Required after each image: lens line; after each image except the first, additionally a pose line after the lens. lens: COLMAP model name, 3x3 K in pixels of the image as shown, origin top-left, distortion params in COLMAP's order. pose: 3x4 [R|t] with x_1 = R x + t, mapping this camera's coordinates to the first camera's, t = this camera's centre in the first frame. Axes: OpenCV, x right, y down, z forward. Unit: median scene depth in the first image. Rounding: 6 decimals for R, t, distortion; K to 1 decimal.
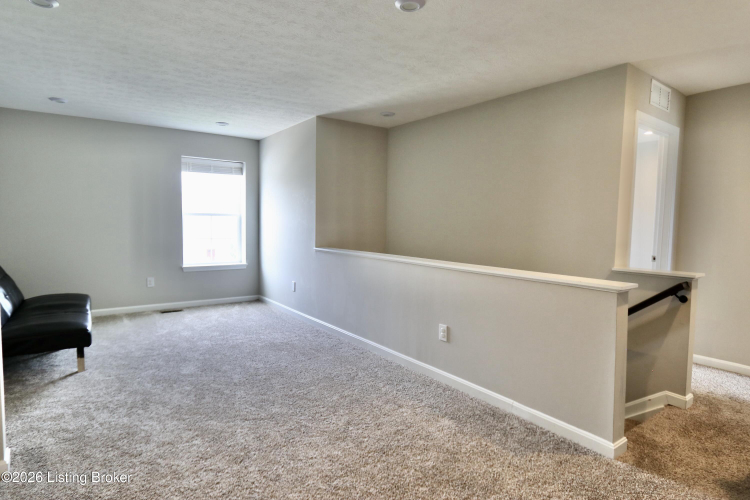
lens RADIAL K [[390.9, 0, 378.6], [0, 390.9, 251.2], [0, 0, 1]] dist [-0.022100, 0.001558]
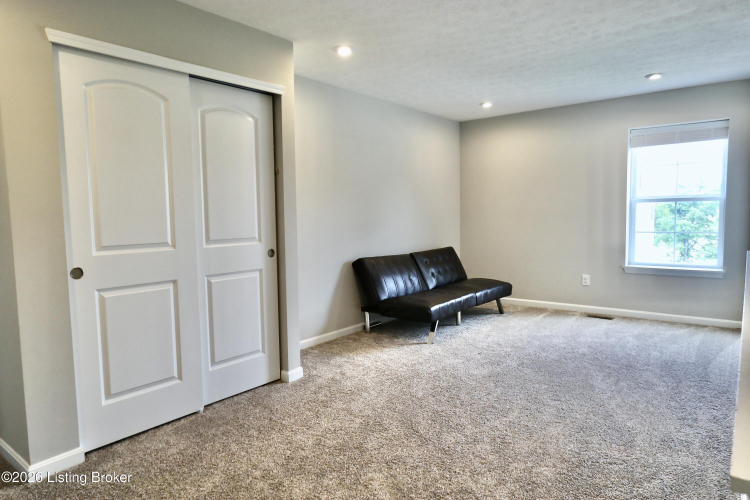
lens RADIAL K [[457.5, 0, 378.2], [0, 457.5, 248.7], [0, 0, 1]] dist [-0.008453, -0.000407]
pose [[0.299029, 0.052534, -0.952797, 0.472161], [-0.046660, 0.998094, 0.040388, -0.020654], [0.953103, 0.032380, 0.300910, 0.431823]]
